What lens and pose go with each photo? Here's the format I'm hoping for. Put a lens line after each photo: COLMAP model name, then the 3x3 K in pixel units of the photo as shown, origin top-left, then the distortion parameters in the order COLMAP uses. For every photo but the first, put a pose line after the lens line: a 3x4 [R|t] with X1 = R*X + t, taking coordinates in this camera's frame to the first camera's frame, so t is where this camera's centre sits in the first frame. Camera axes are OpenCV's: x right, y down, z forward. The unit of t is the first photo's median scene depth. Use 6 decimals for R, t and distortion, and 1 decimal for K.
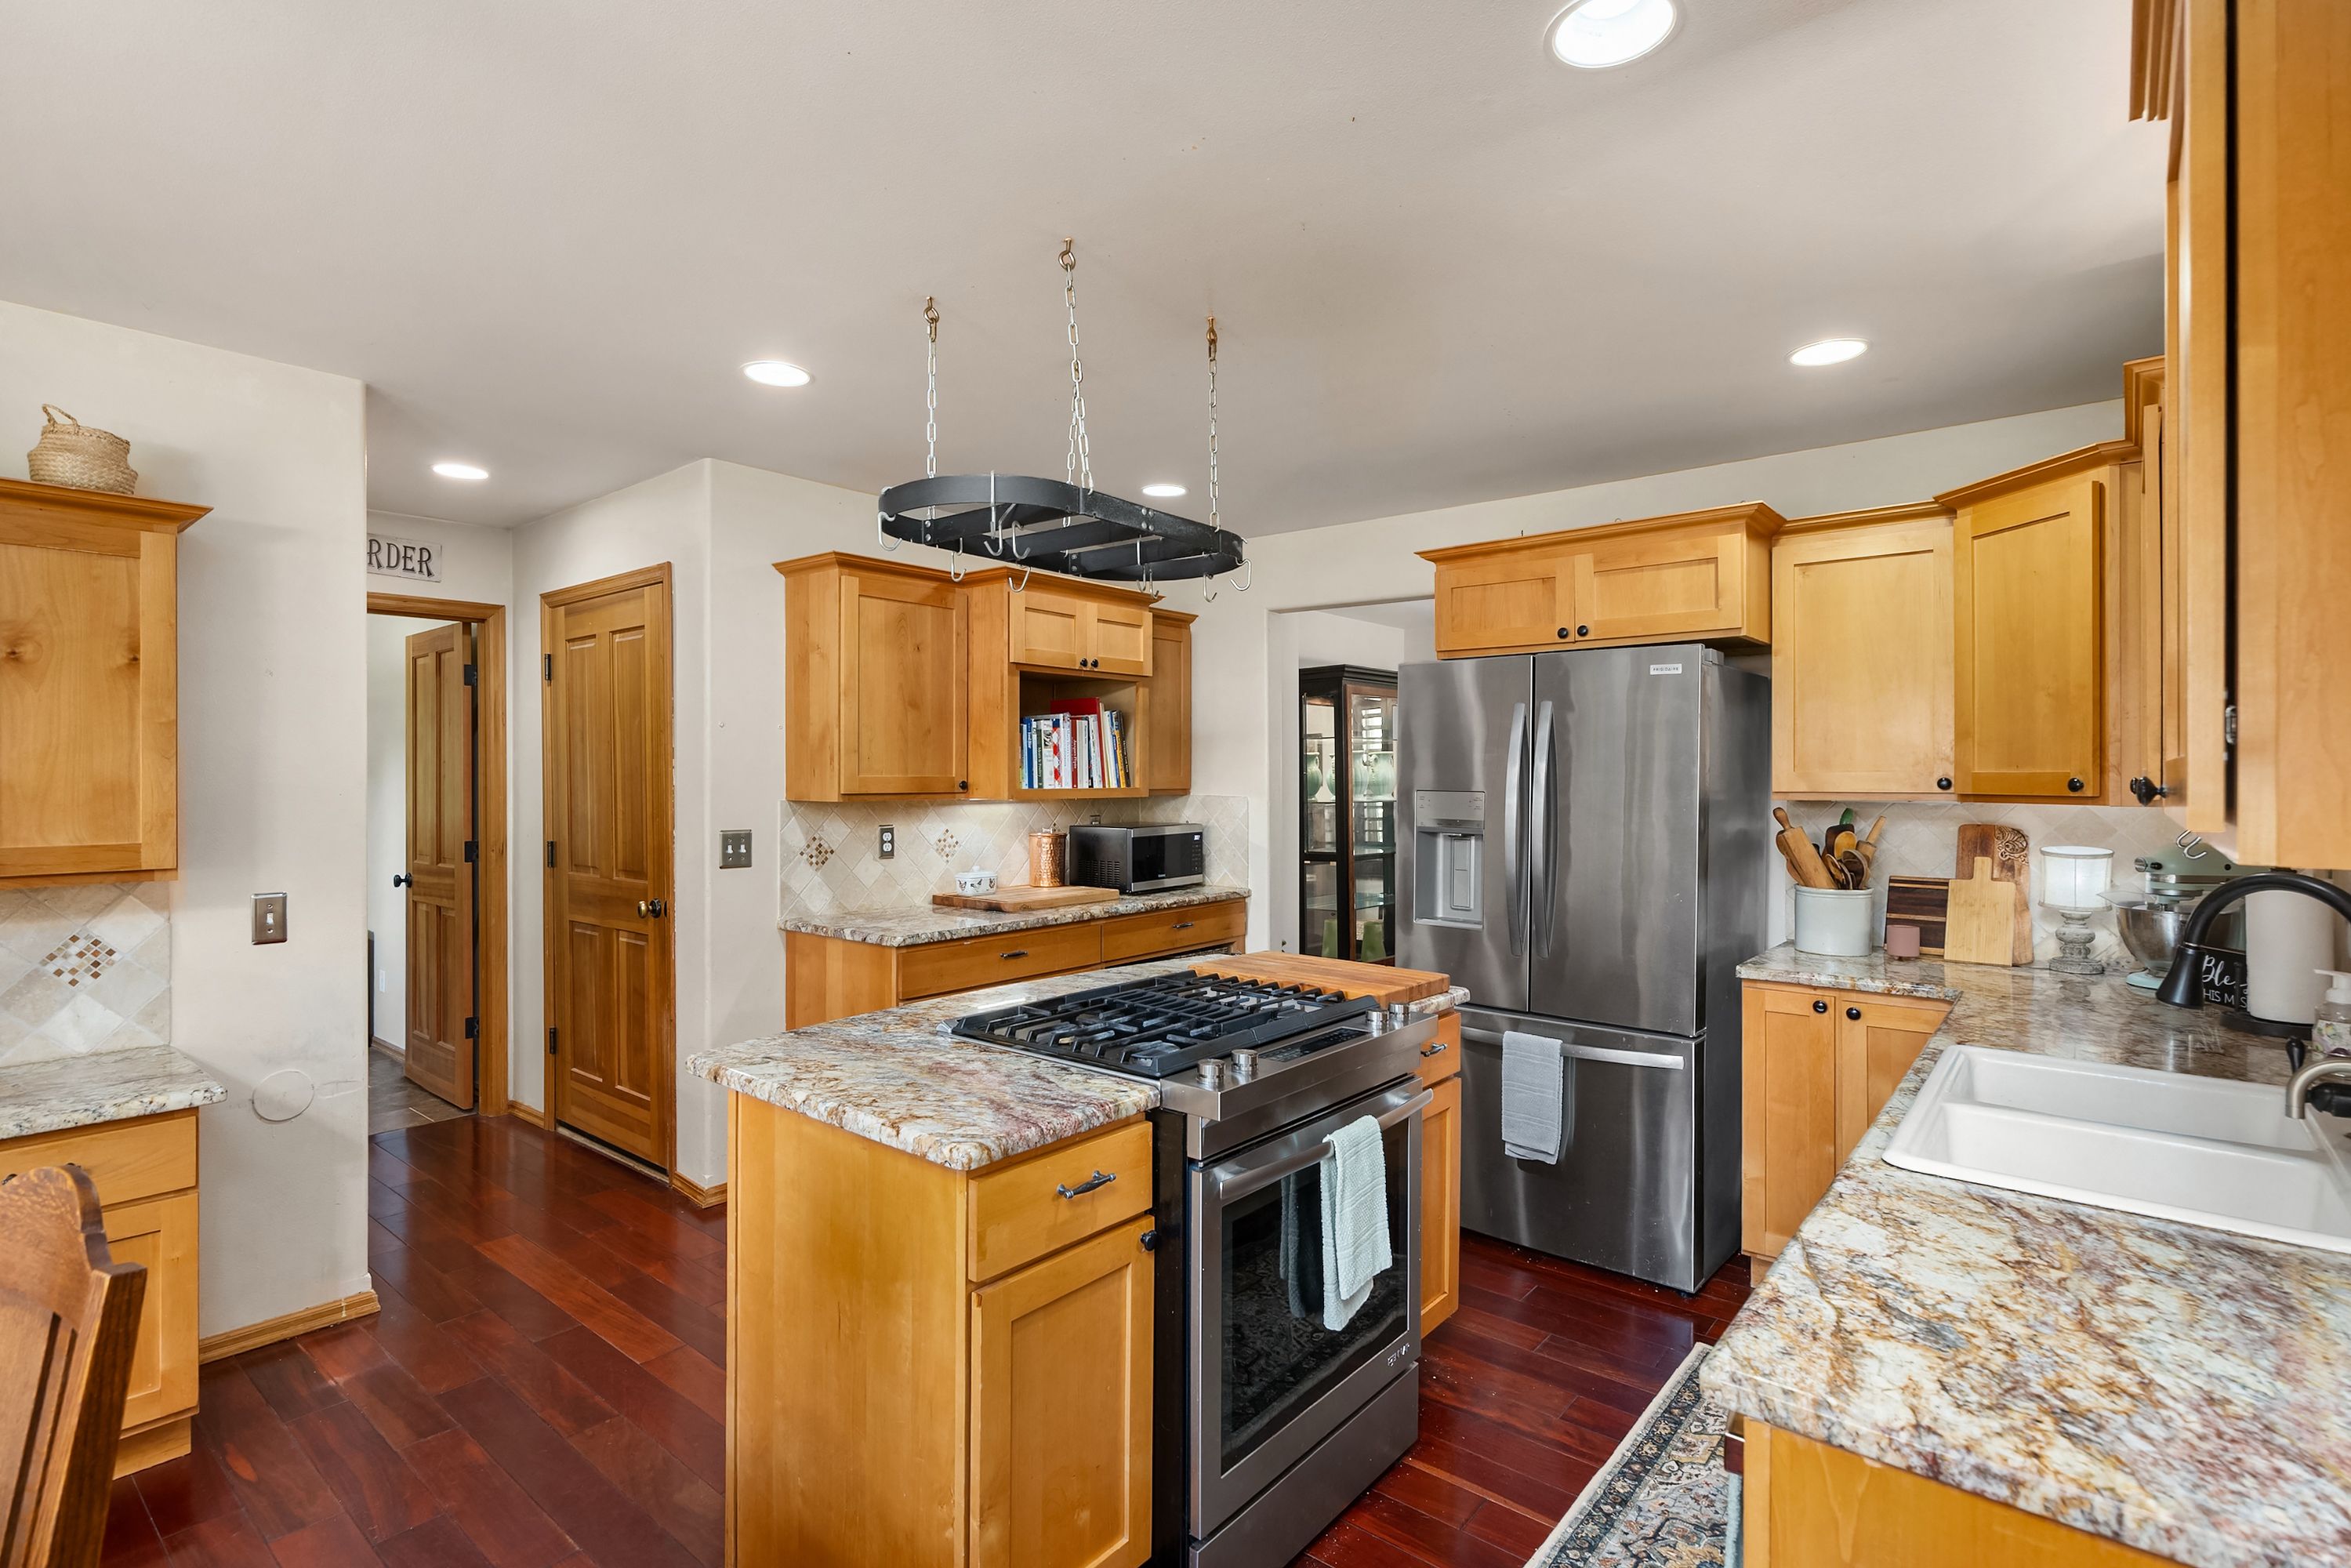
lens RADIAL K [[1129.2, 0, 1166.2], [0, 1129.2, 780.9], [0, 0, 1]] dist [0.001661, -0.000323]
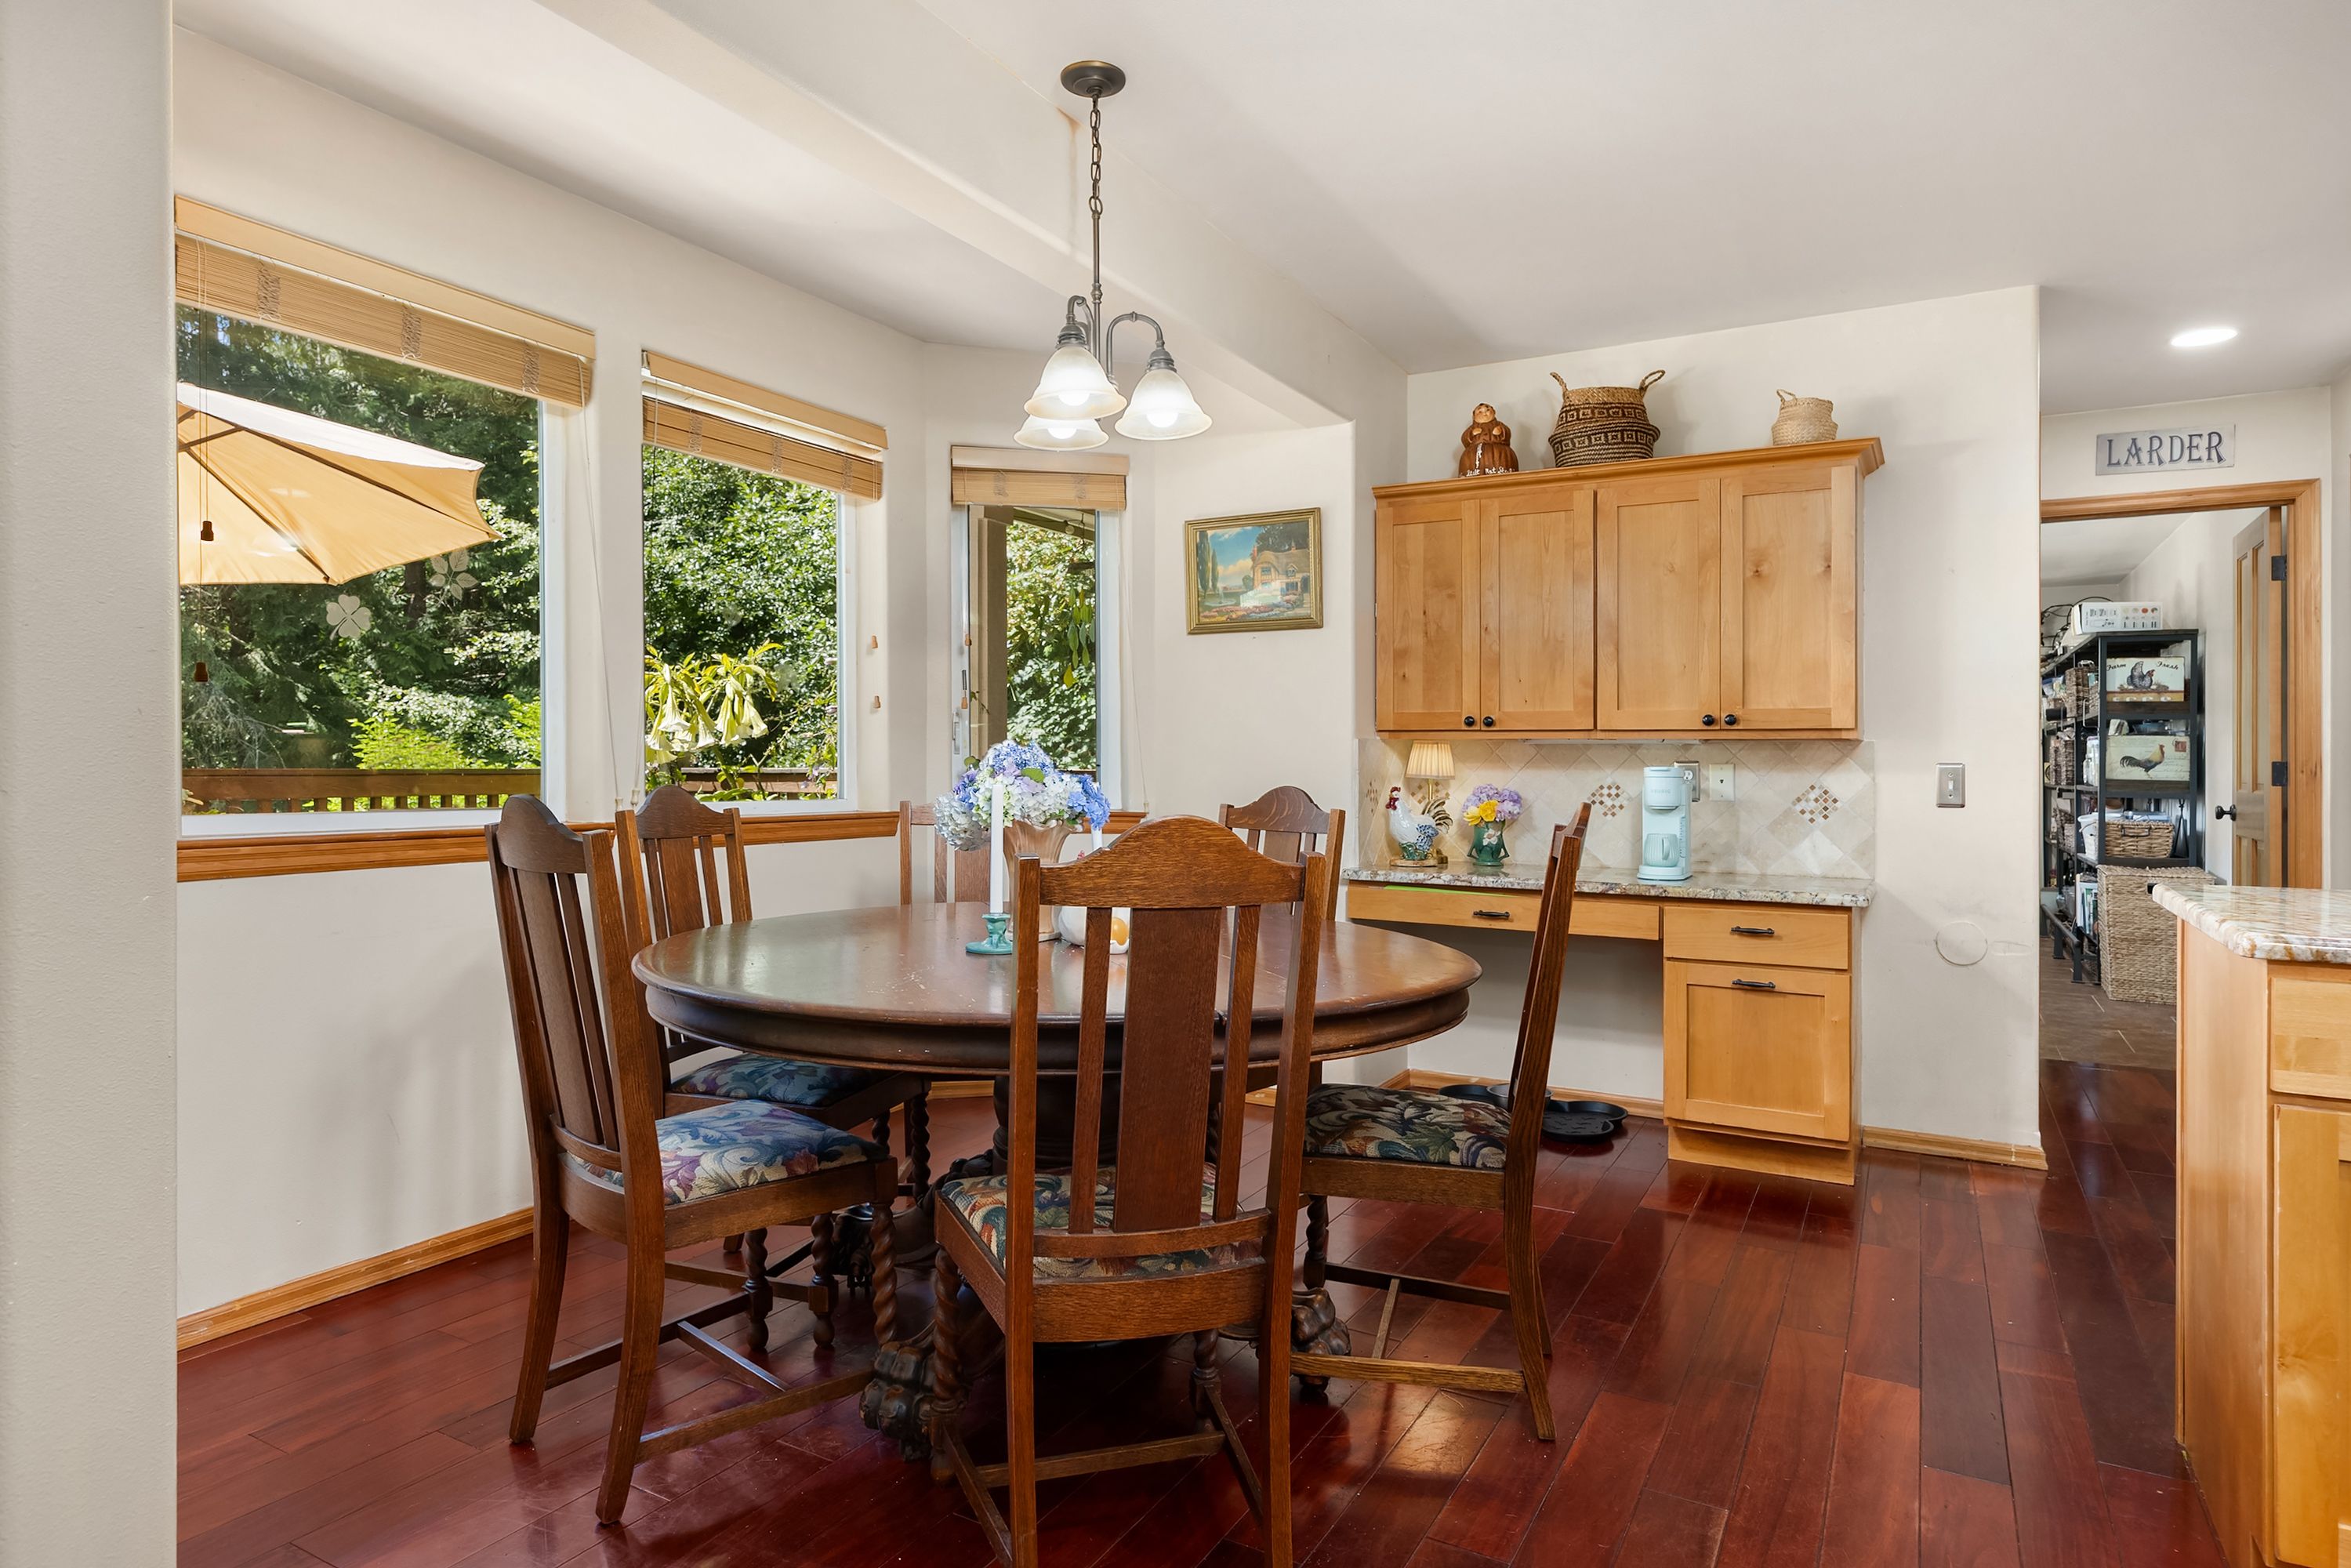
lens RADIAL K [[1363.0, 0, 1181.8], [0, 1363.0, 776.5], [0, 0, 1]] dist [-0.004714, -0.000570]
pose [[0.196406, 0.006214, -0.980503, 0.445660], [-0.003056, 0.999979, 0.005725, 0.117699], [0.980518, 0.001872, 0.196421, -0.037416]]
